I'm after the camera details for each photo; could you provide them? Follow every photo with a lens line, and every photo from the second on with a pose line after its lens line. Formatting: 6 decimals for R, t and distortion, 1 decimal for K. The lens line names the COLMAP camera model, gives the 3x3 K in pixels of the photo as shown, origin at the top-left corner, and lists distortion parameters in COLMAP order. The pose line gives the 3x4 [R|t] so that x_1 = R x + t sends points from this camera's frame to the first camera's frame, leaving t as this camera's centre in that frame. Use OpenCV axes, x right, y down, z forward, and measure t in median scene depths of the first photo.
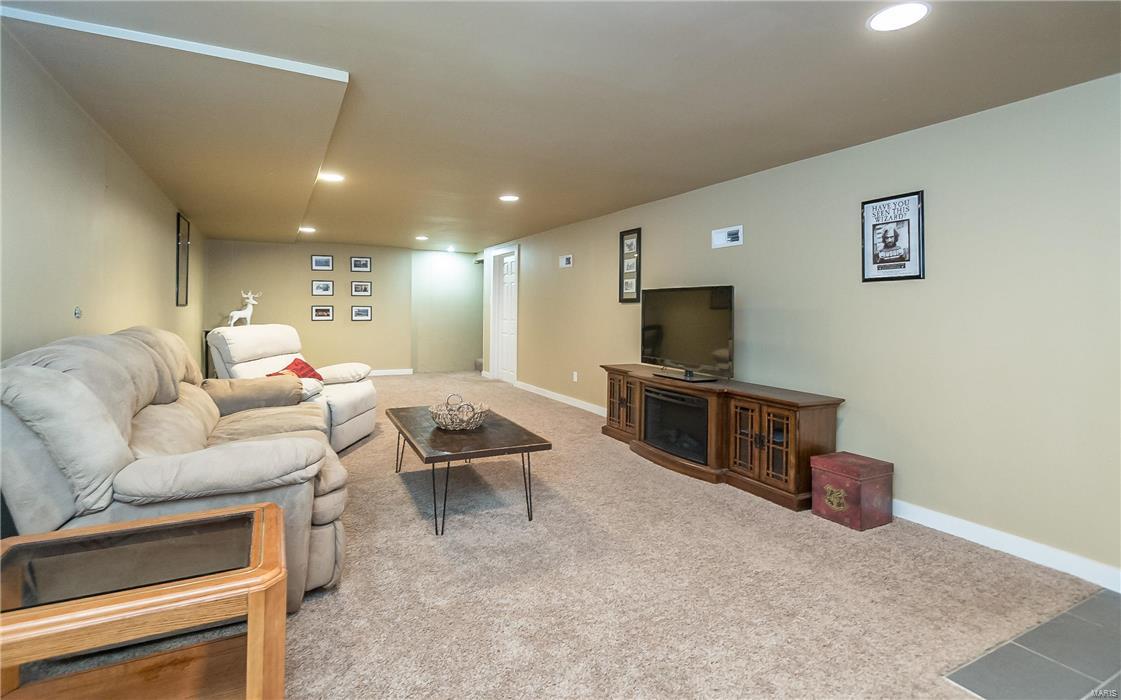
lens RADIAL K [[562.1, 0, 591.8], [0, 562.1, 305.2], [0, 0, 1]] dist [0.038484, -0.021888]
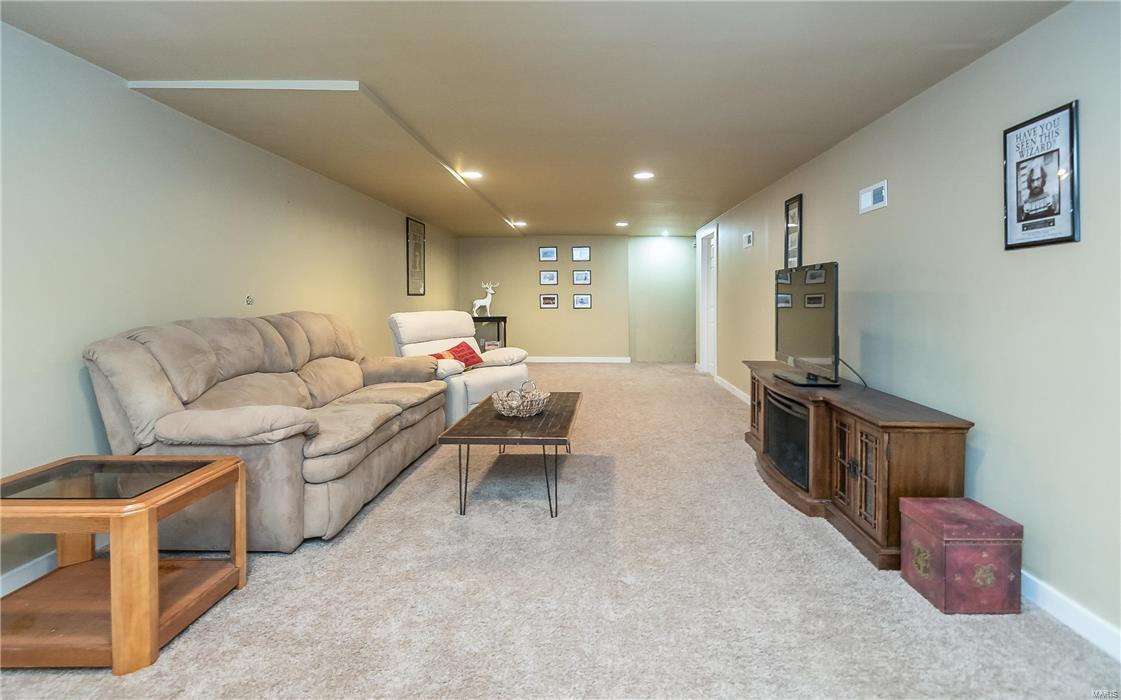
lens RADIAL K [[596.6, 0, 552.6], [0, 596.6, 302.1], [0, 0, 1]] dist [0.038767, -0.026182]
pose [[0.874715, -0.002257, -0.484632, 0.366346], [0.009939, 0.999862, 0.013283, 0.005659], [0.484536, -0.016435, 0.874617, 0.120461]]
